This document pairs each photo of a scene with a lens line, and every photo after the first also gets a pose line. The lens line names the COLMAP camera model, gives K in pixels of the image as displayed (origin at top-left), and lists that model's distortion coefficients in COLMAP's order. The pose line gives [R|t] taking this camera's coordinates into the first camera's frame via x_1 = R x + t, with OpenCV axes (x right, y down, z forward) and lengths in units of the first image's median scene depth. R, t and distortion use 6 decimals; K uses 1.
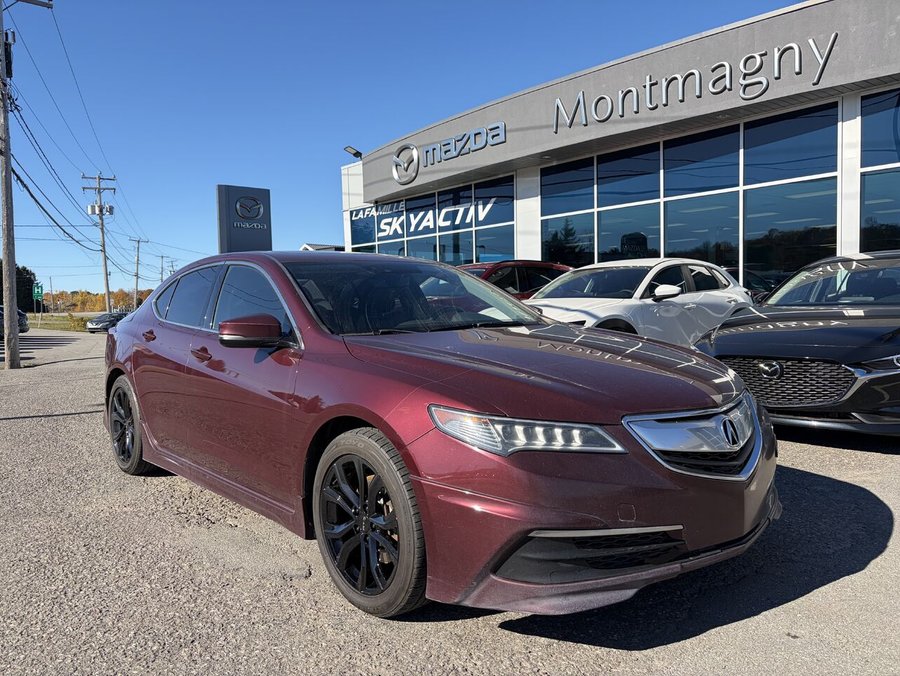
lens RADIAL K [[682.2, 0, 439.6], [0, 682.2, 337.7], [0, 0, 1]] dist [0.004476, 0.004989]
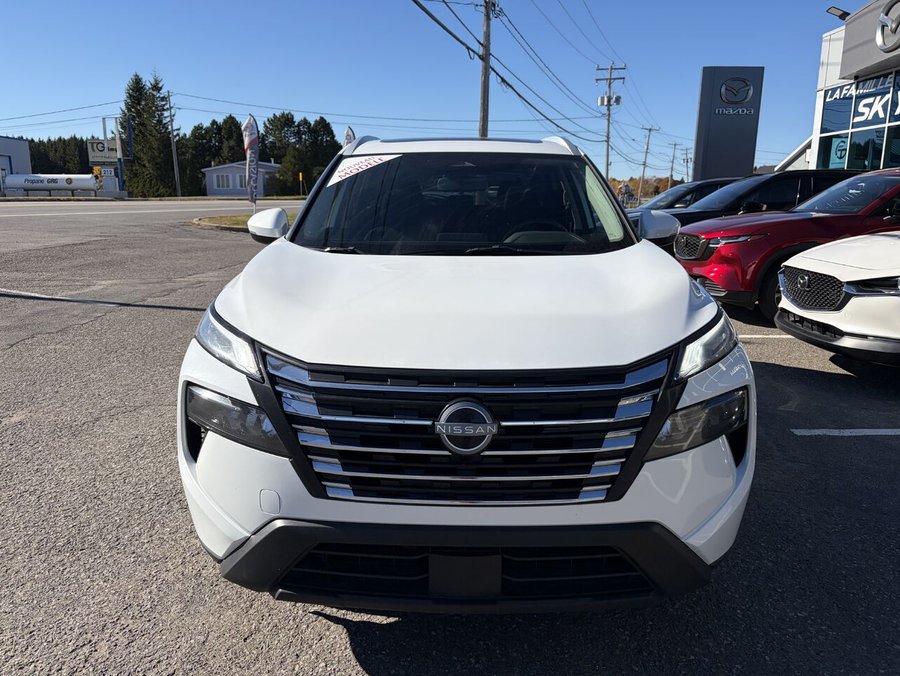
lens RADIAL K [[675.8, 0, 449.5], [0, 675.8, 338.7], [0, 0, 1]] dist [0.045278, -0.059488]
pose [[0.762214, 0.159958, -0.627250, 0.090403], [-0.056206, 0.981683, 0.182044, -0.018391], [0.644880, -0.103501, 0.757243, 0.067024]]
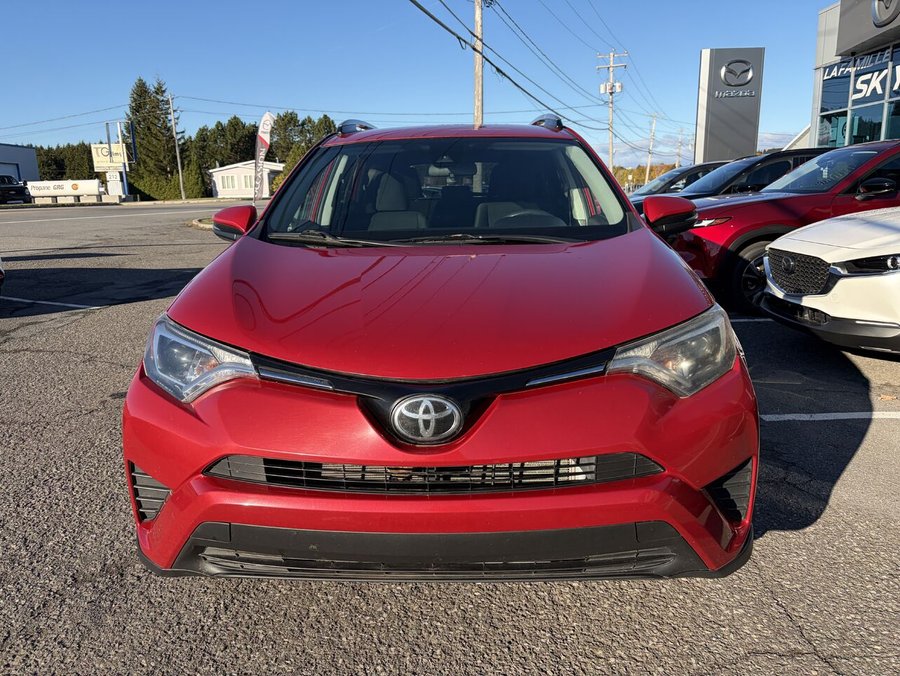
lens RADIAL K [[675.8, 0, 449.5], [0, 675.8, 338.7], [0, 0, 1]] dist [0.045278, -0.059488]
pose [[0.755910, 0.143490, -0.638757, 0.099765], [-0.024915, 0.981284, 0.190950, -0.017193], [0.654201, -0.128426, 0.745338, 0.082877]]
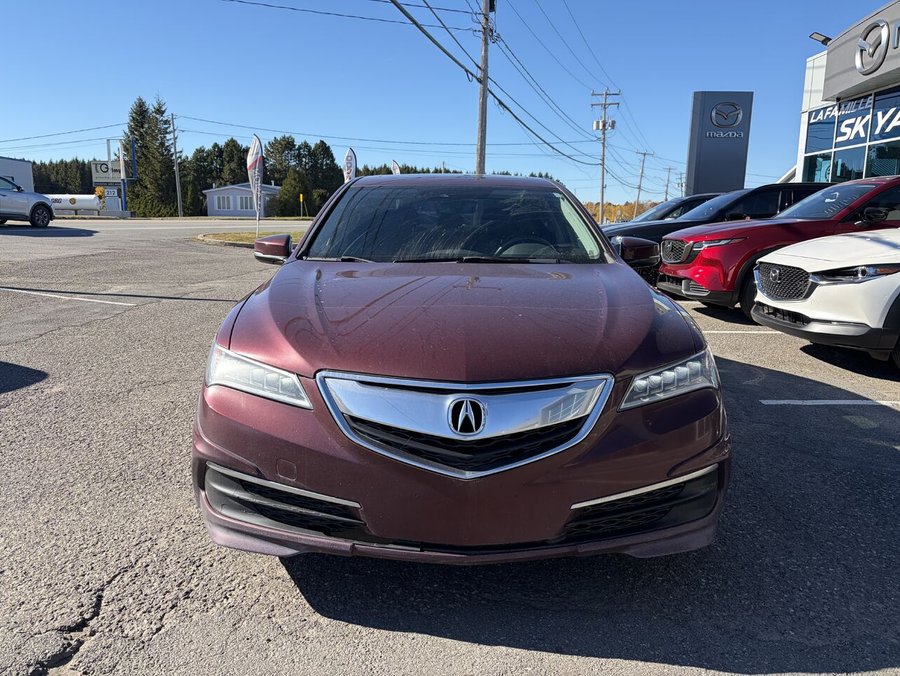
lens RADIAL K [[673.5, 0, 450.0], [0, 673.5, 338.8], [0, 0, 1]] dist [0.045564, -0.058607]
pose [[0.764483, 0.142172, -0.628771, 0.105354], [-0.060057, 0.986843, 0.150117, -0.007563], [0.641840, -0.077000, 0.762963, 0.048030]]
